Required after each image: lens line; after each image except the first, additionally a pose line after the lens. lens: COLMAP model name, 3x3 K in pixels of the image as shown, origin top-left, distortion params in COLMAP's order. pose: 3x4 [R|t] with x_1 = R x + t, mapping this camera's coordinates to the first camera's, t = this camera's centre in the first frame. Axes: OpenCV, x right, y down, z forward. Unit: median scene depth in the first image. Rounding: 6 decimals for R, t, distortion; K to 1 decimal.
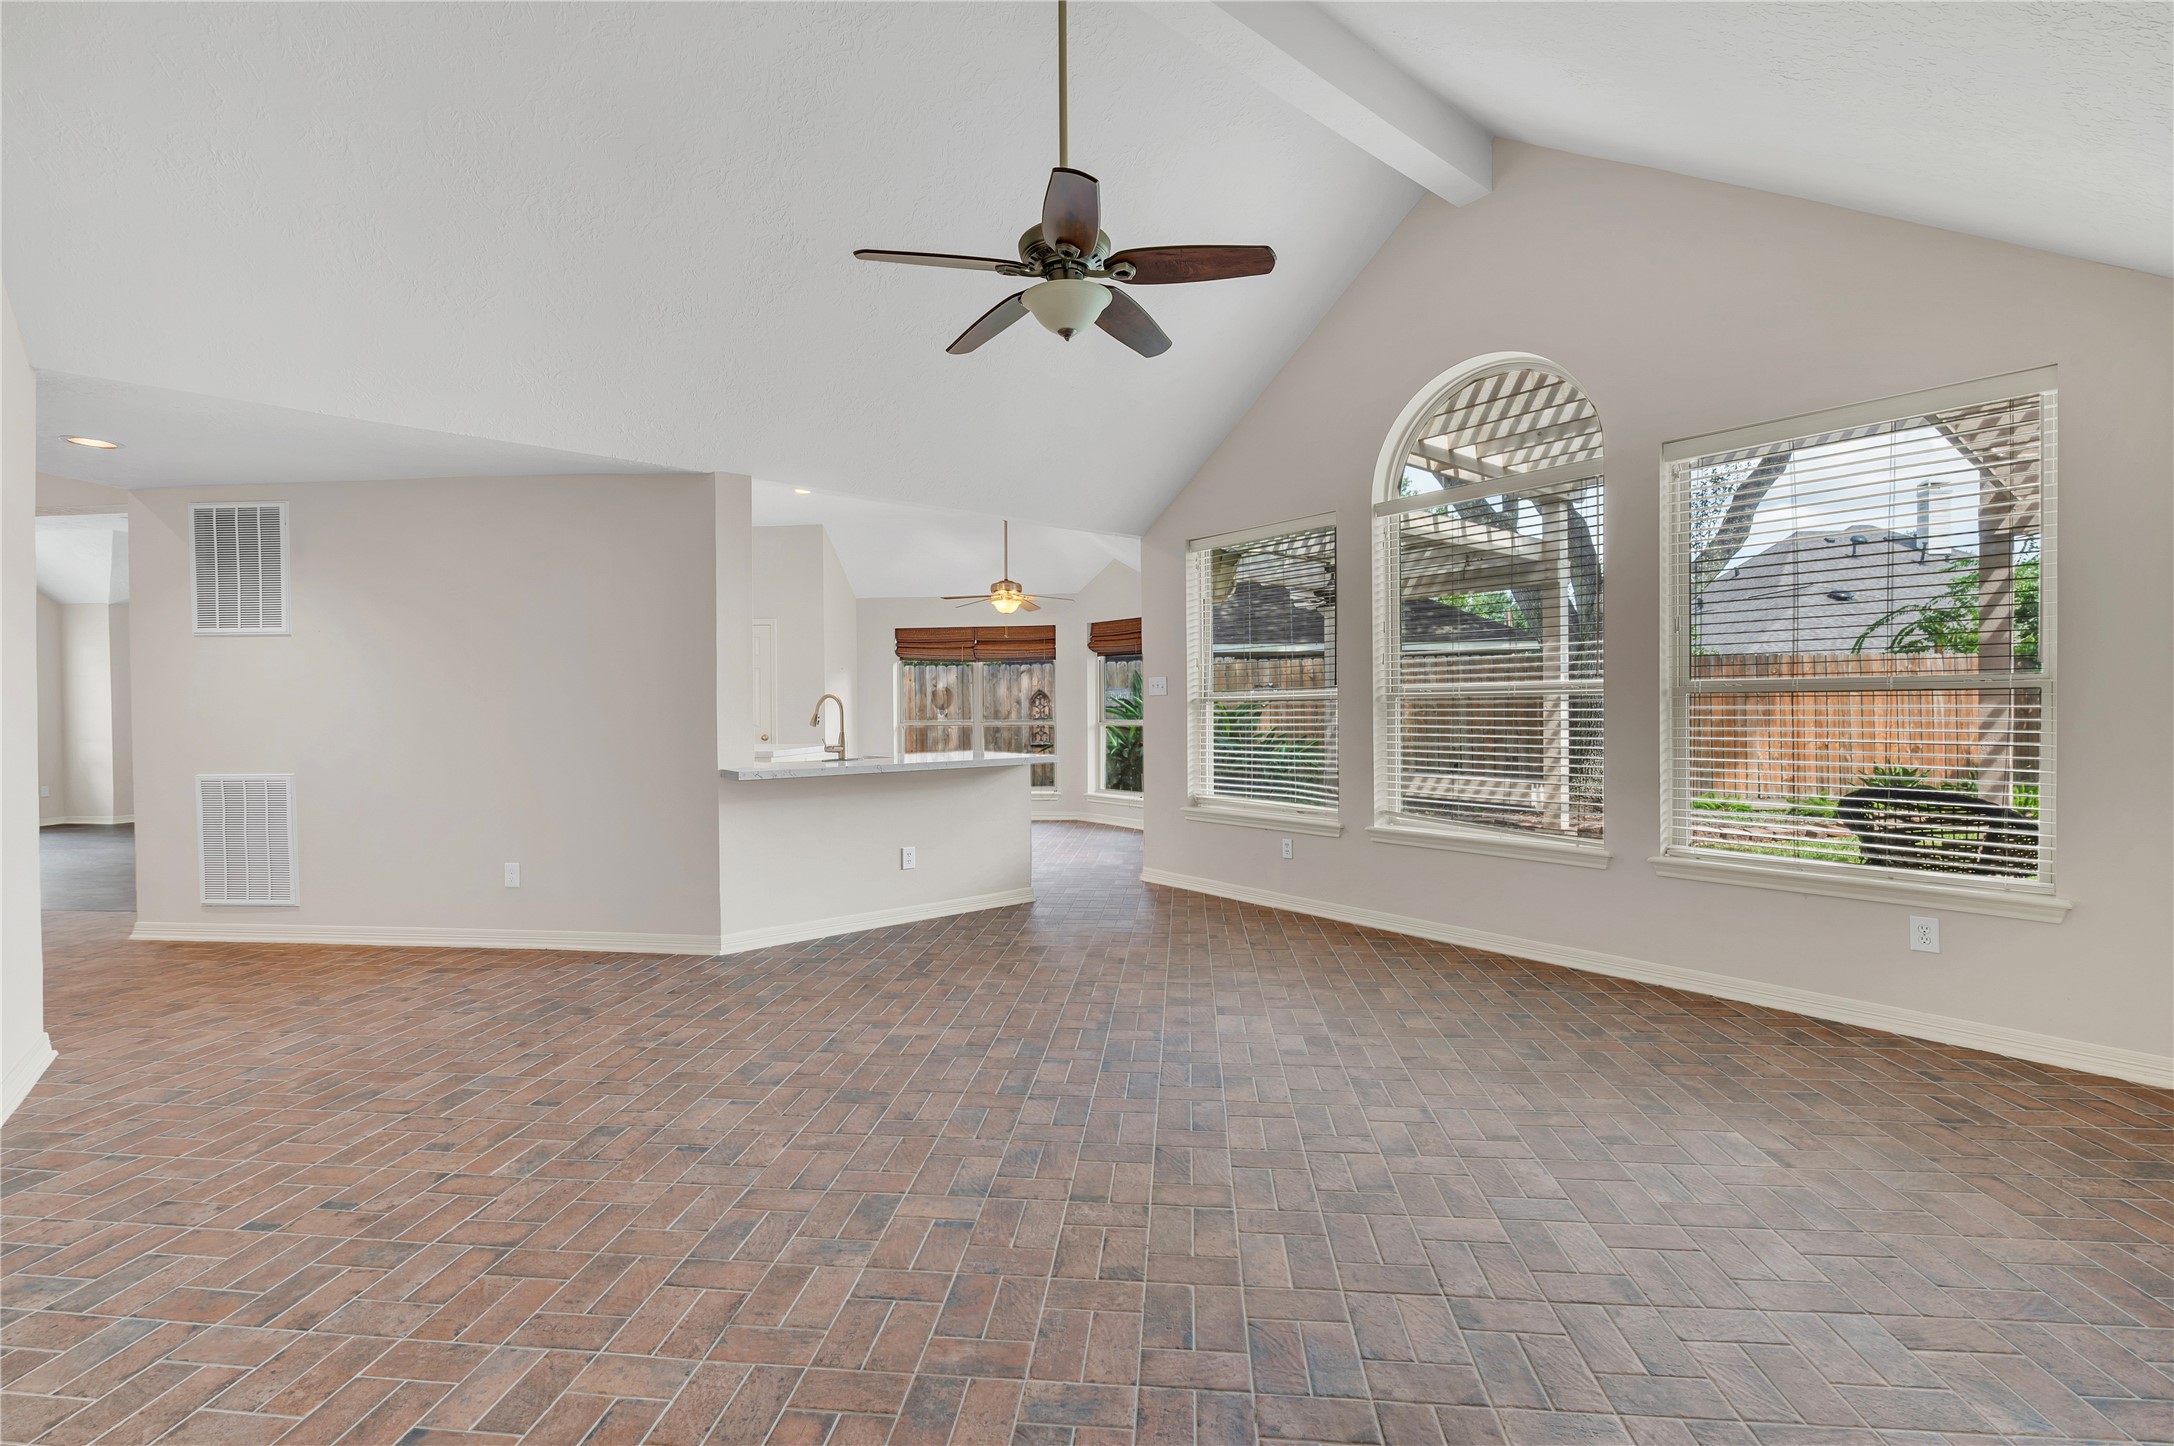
lens RADIAL K [[928.1, 0, 1090.3], [0, 928.1, 718.9], [0, 0, 1]] dist [-0.002699, -0.000553]
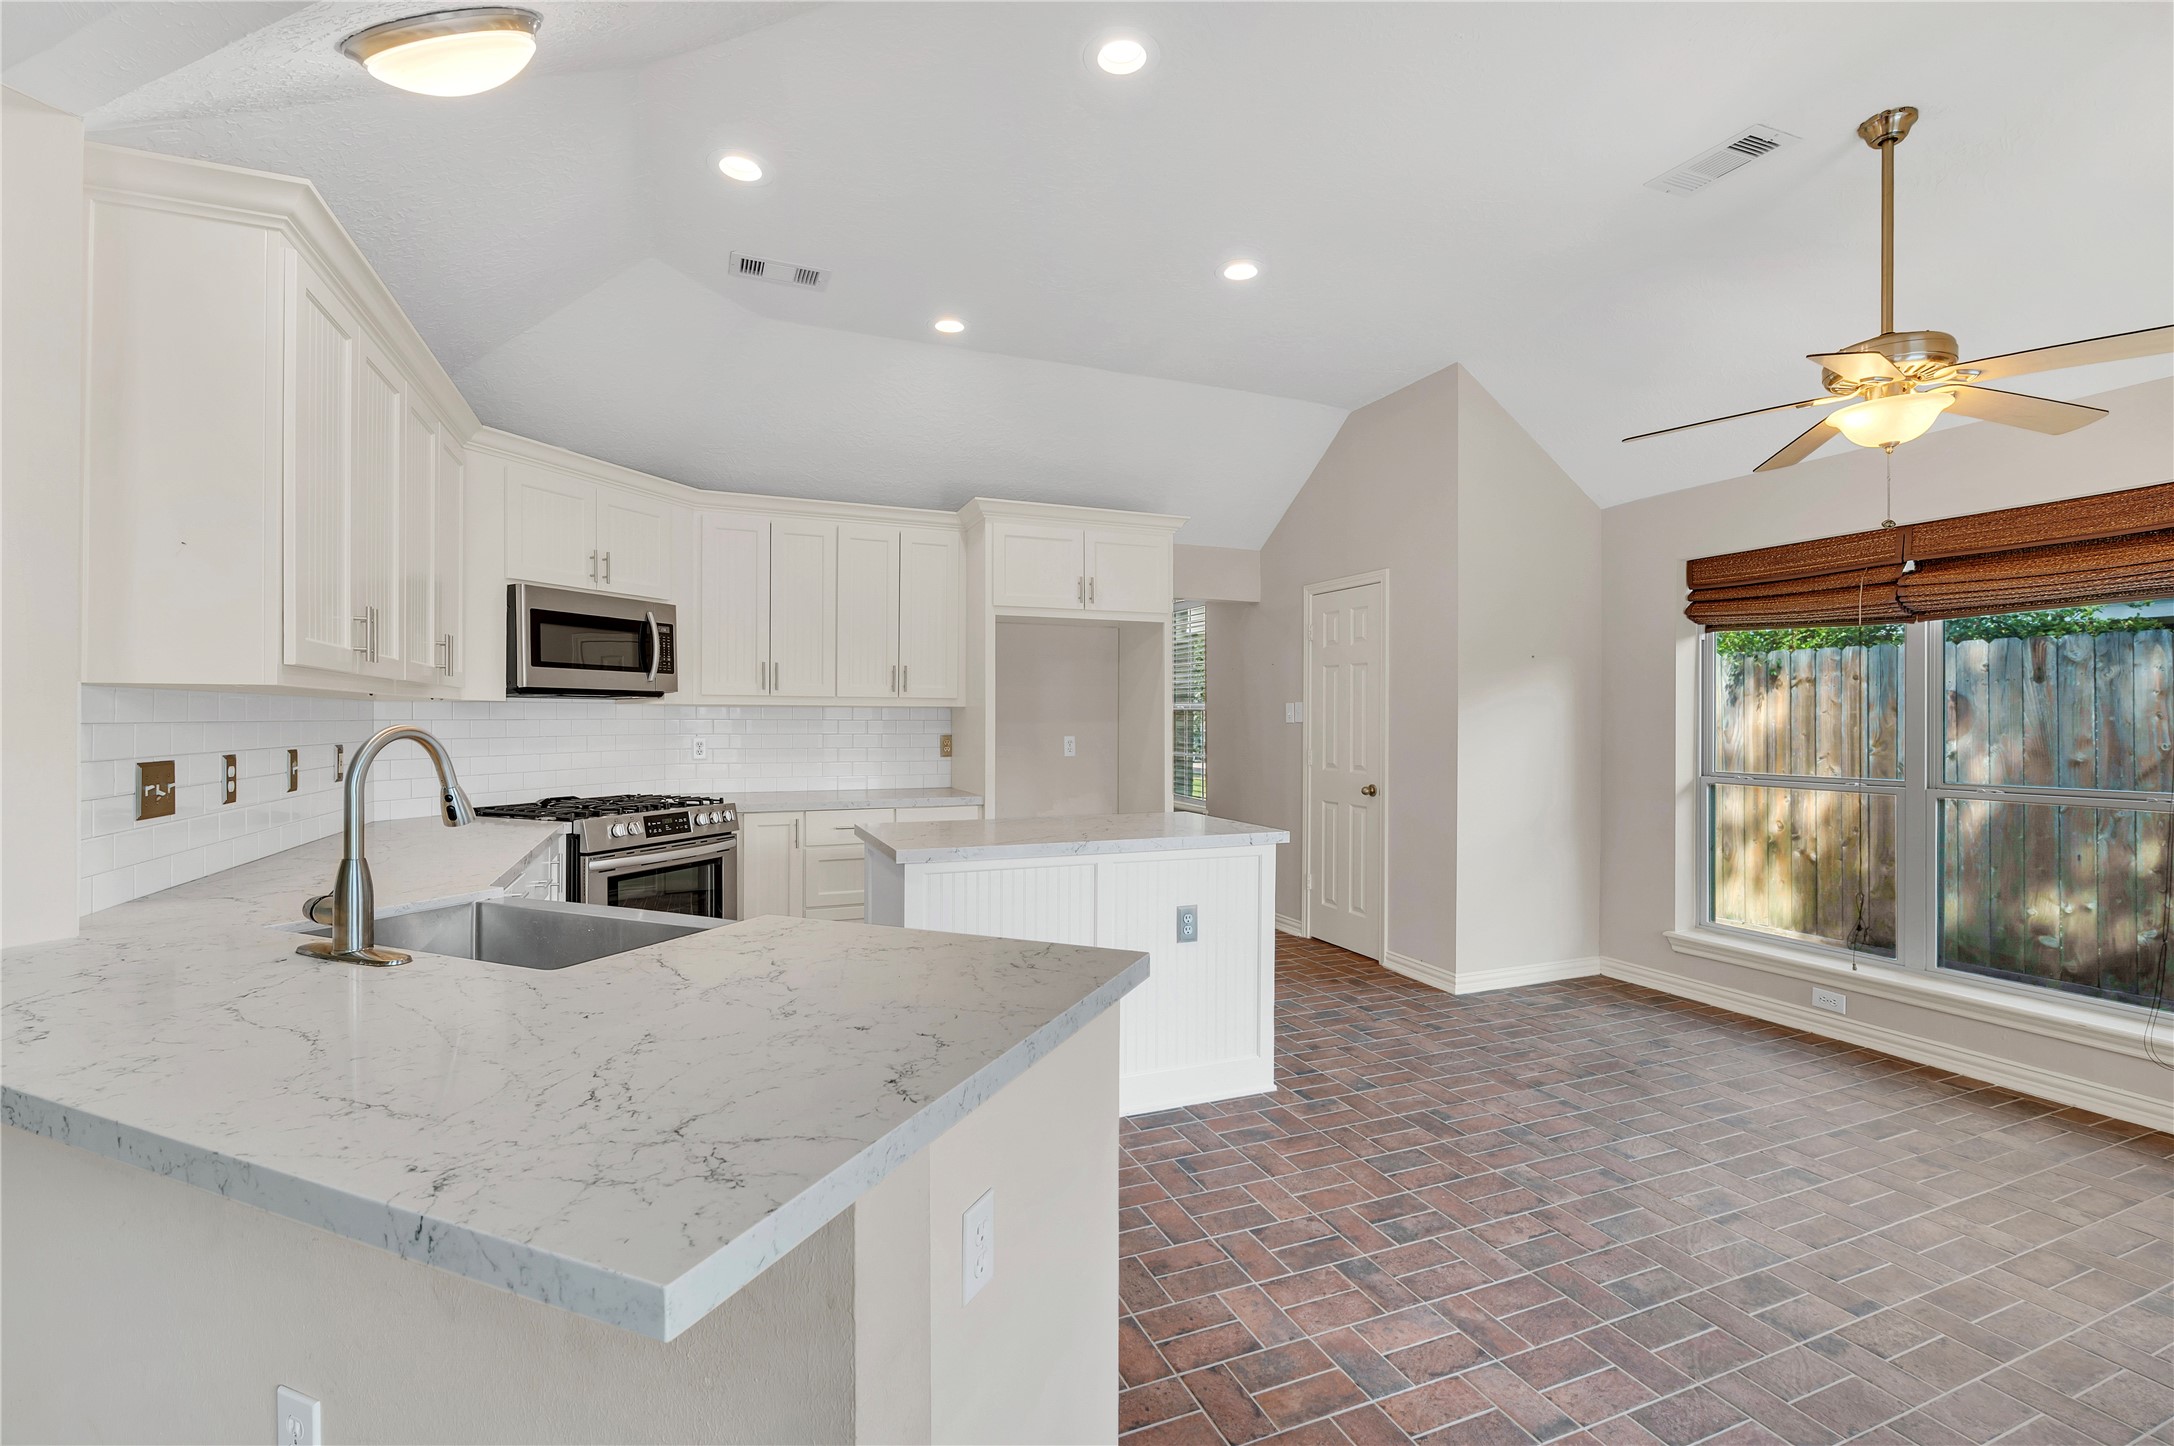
lens RADIAL K [[928.1, 0, 1090.3], [0, 928.1, 718.9], [0, 0, 1]] dist [-0.002699, -0.000553]
pose [[0.464630, 0.007167, -0.885476, 0.007310], [-0.017120, 0.999853, -0.000890, -0.002437], [0.885339, 0.015573, 0.464685, 0.080043]]
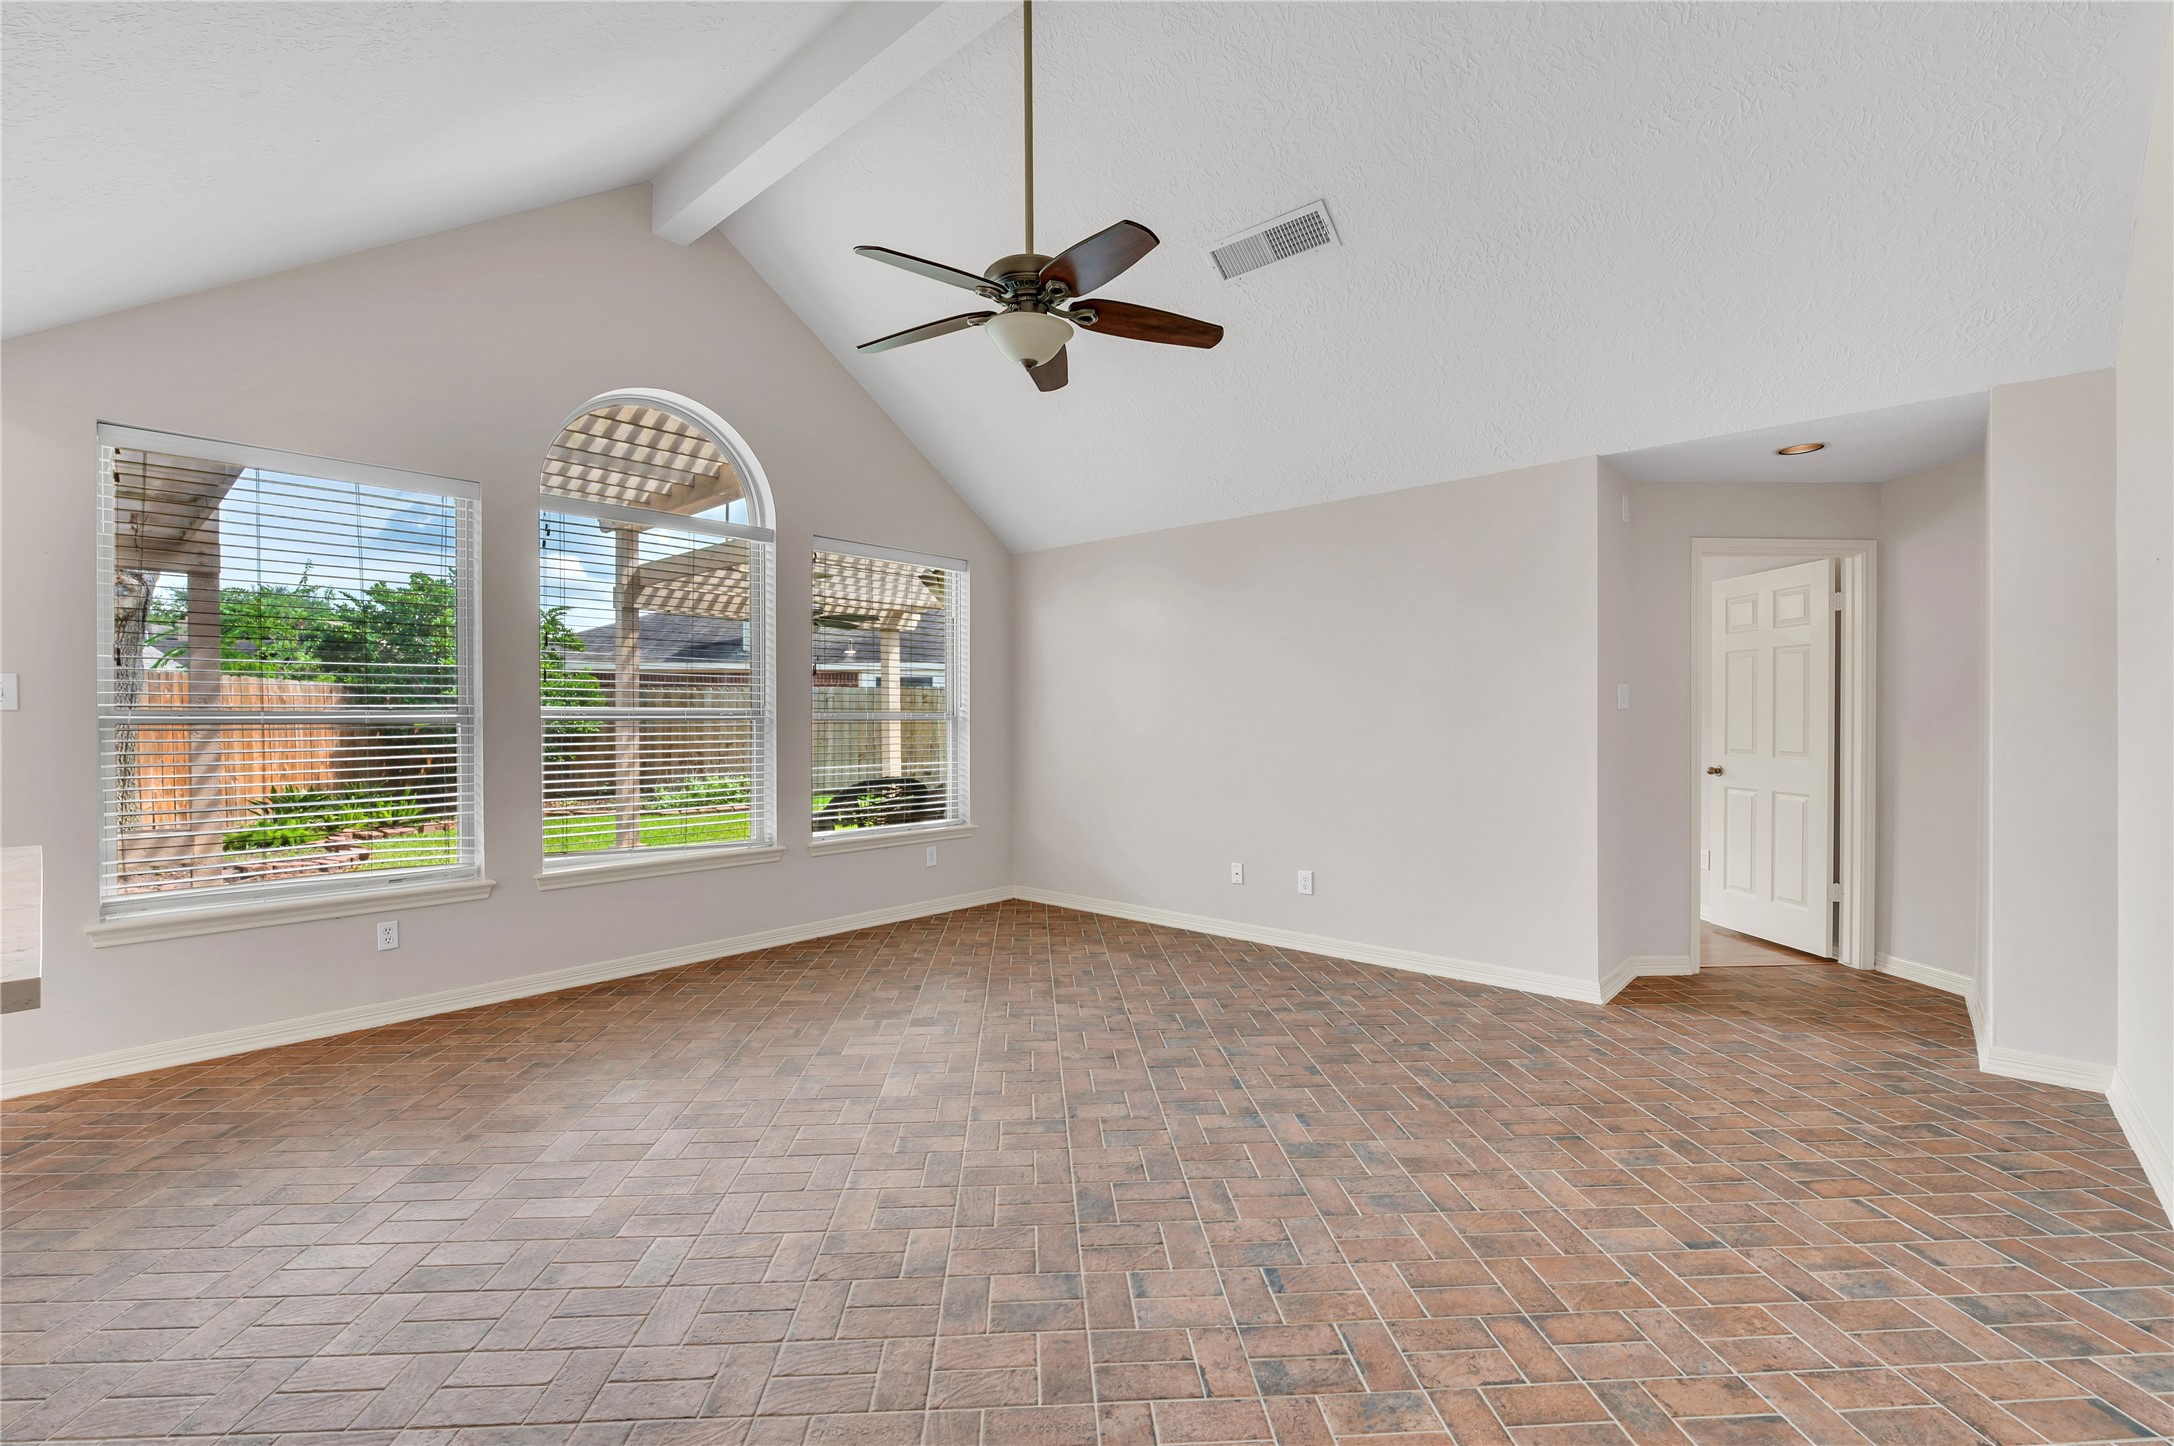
lens RADIAL K [[928.1, 0, 1090.3], [0, 928.1, 718.9], [0, 0, 1]] dist [-0.002699, -0.000553]
pose [[-0.153940, 0.008054, 0.988047, -1.752415], [0.015761, 0.999860, -0.005695, -0.028452], [-0.987955, 0.014696, -0.154045, 1.859033]]
